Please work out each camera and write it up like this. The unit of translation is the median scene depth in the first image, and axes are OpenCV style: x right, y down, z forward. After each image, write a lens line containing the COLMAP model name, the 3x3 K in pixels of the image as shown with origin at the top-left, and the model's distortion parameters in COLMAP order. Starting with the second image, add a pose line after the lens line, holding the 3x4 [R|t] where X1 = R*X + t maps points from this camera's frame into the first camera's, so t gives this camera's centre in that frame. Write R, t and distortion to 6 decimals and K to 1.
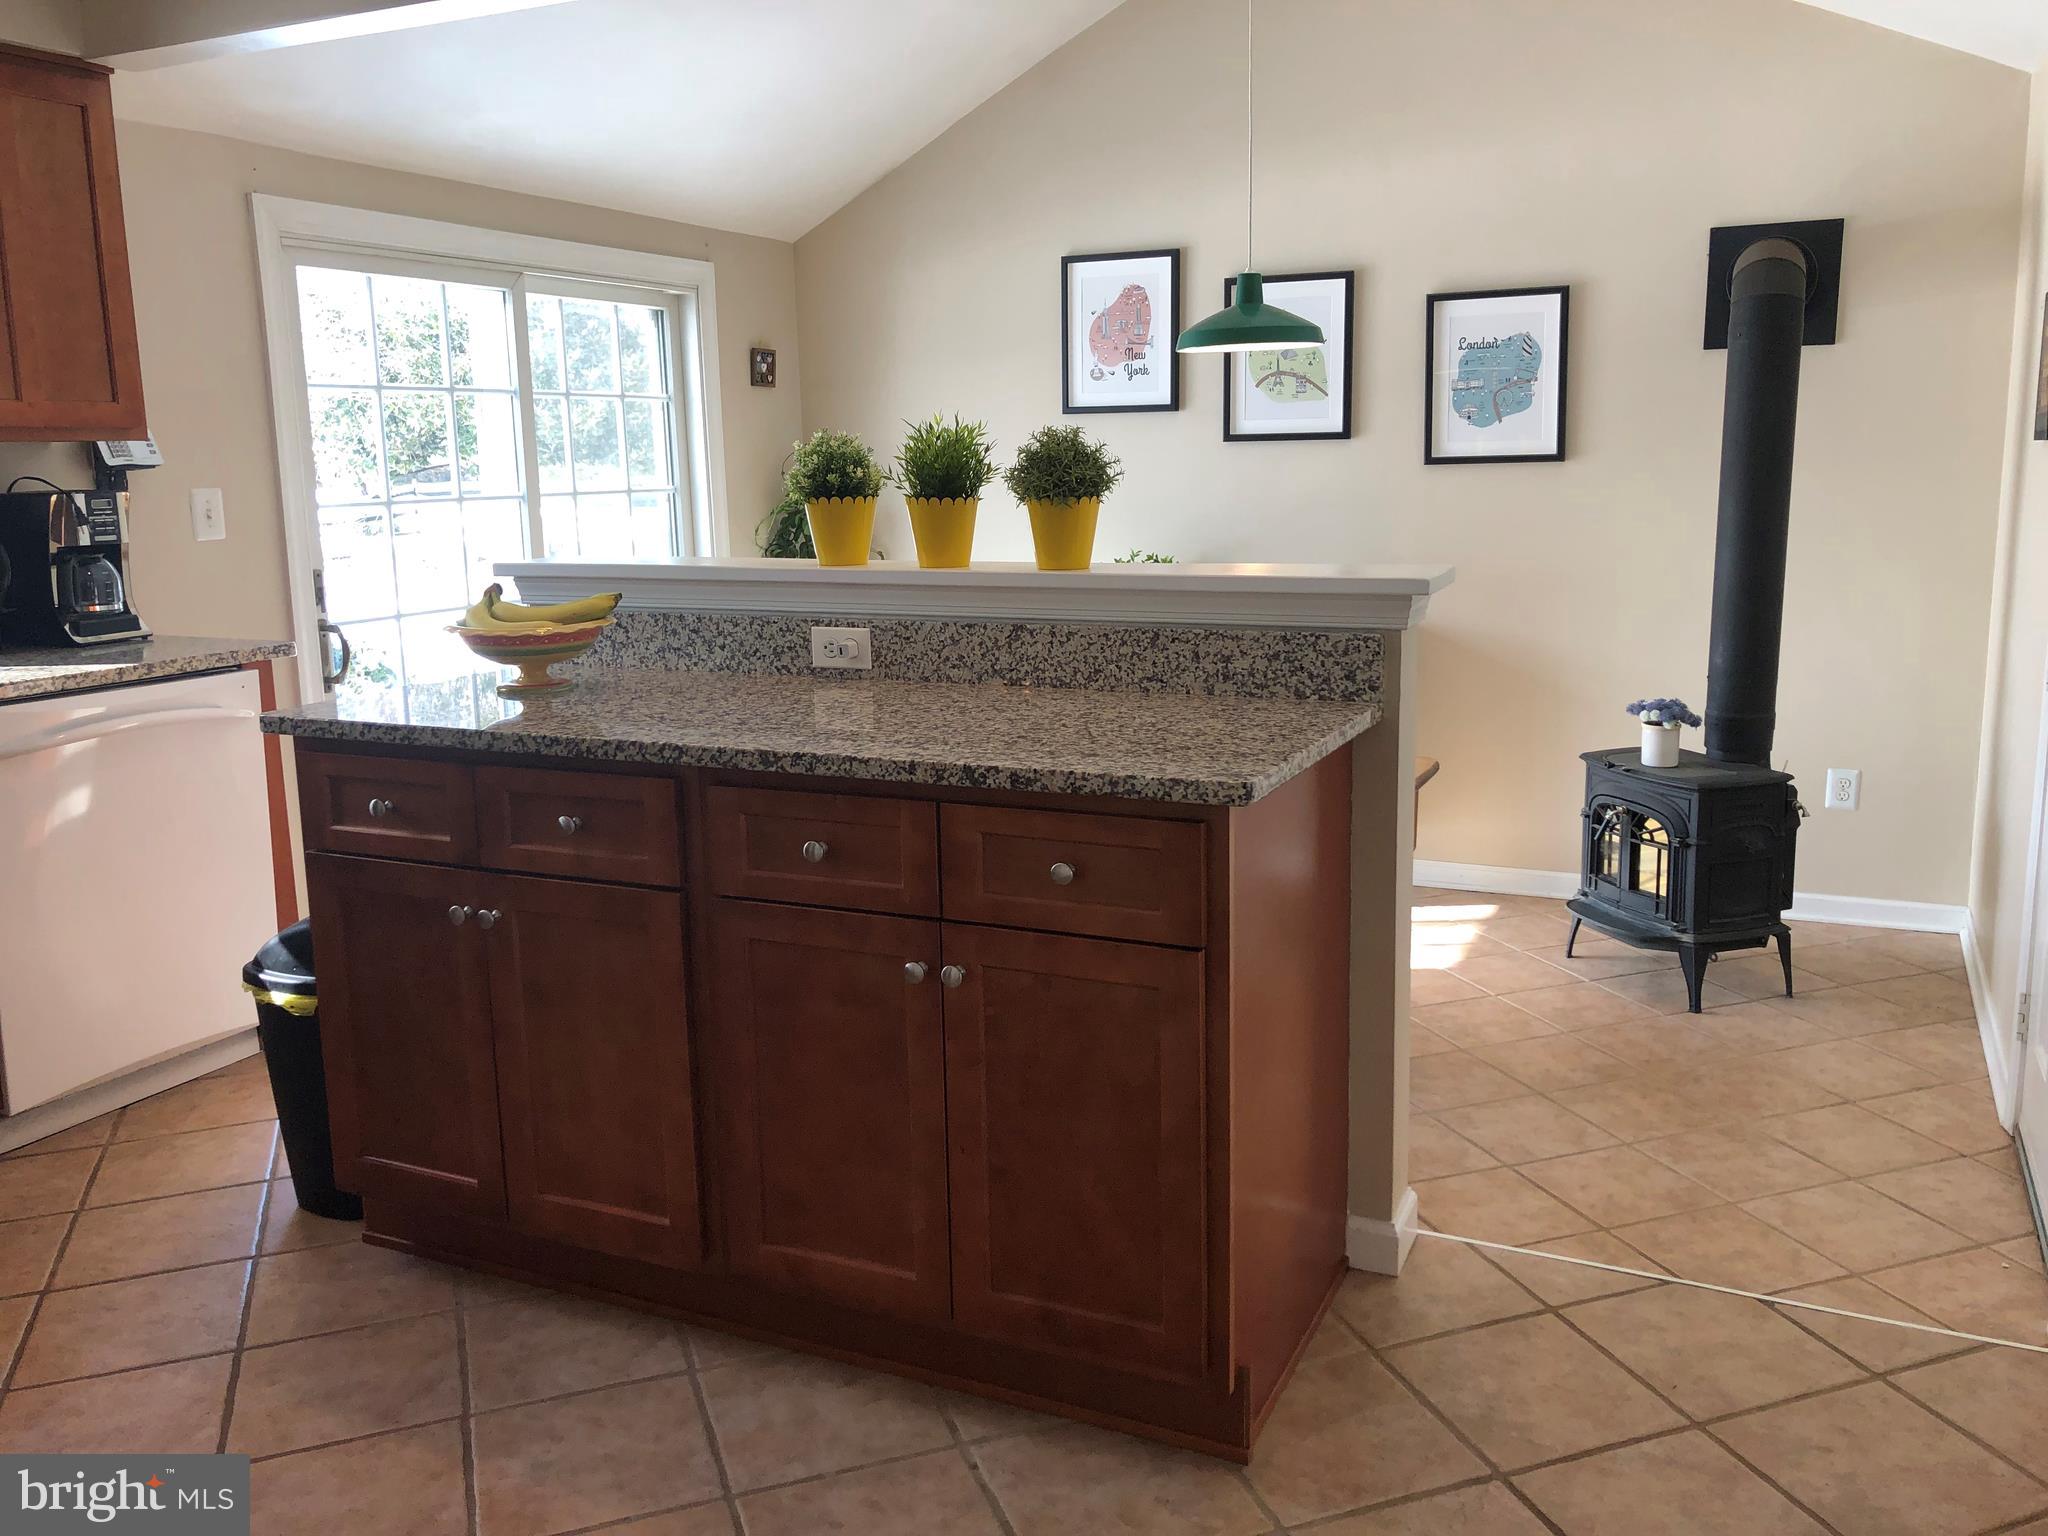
lens RADIAL K [[1654.9, 0, 1030.7], [0, 1654.9, 757.8], [0, 0, 1]] dist [0.015577, -0.017017]
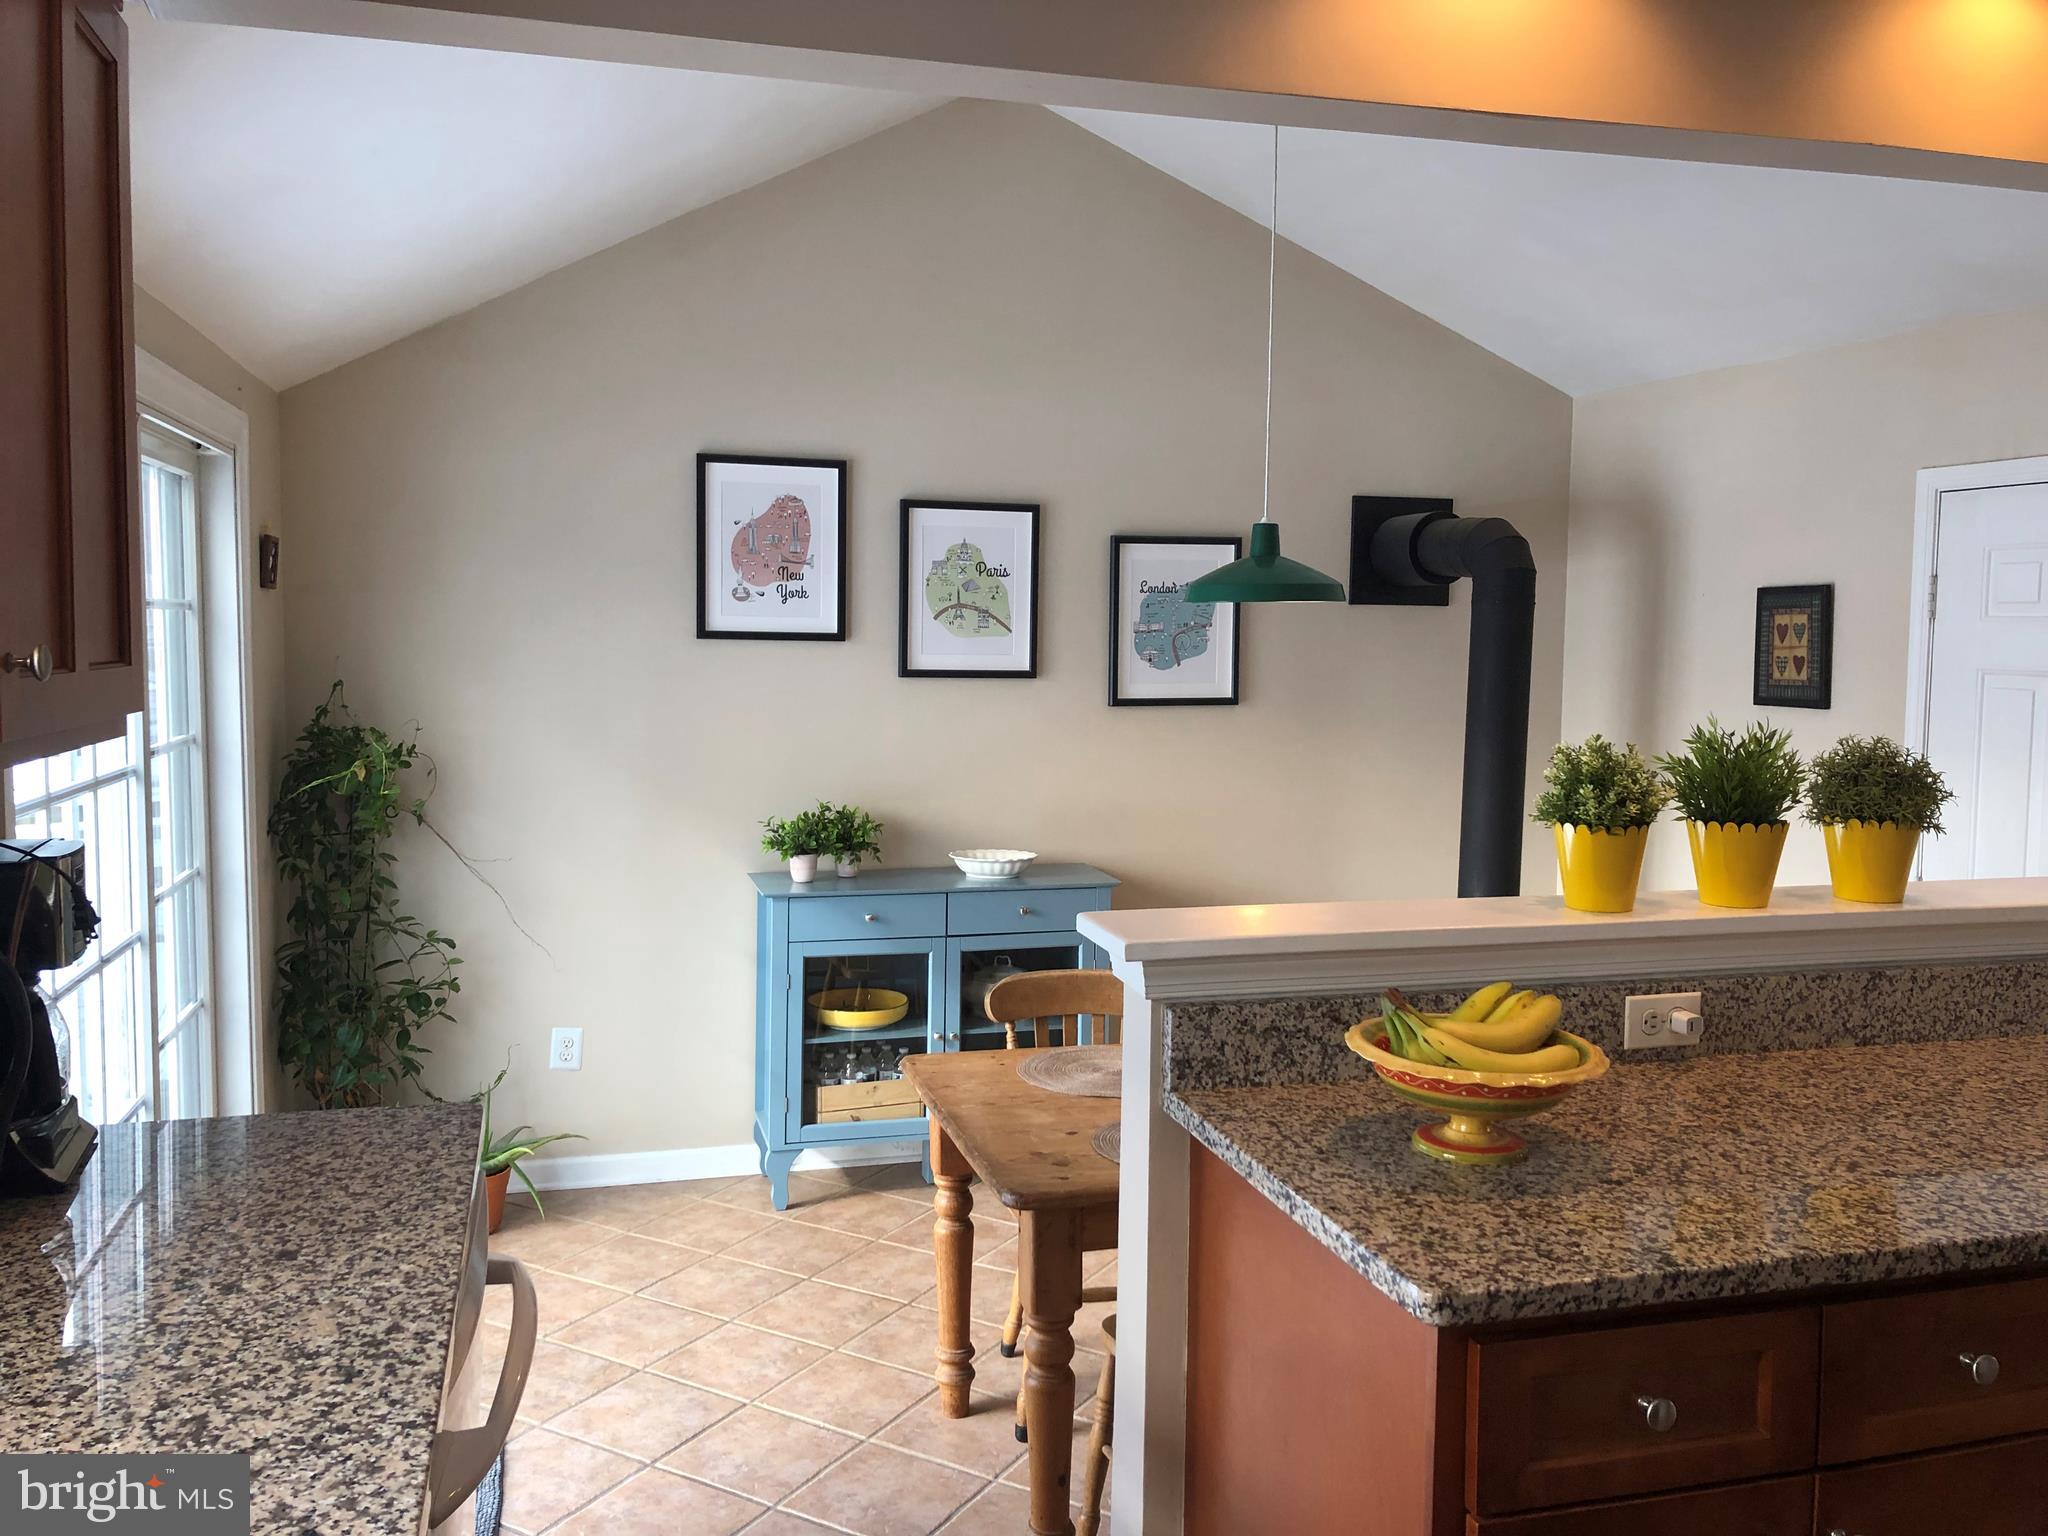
lens RADIAL K [[1661.3, 0, 1049.7], [0, 1661.3, 713.4], [0, 0, 1]] dist [0.001341, 0.011624]
pose [[0.750618, -0.003814, 0.660726, -0.543439], [0.092461, 0.990750, -0.099322, -0.102203], [-0.654235, 0.135645, 0.744027, 0.387950]]
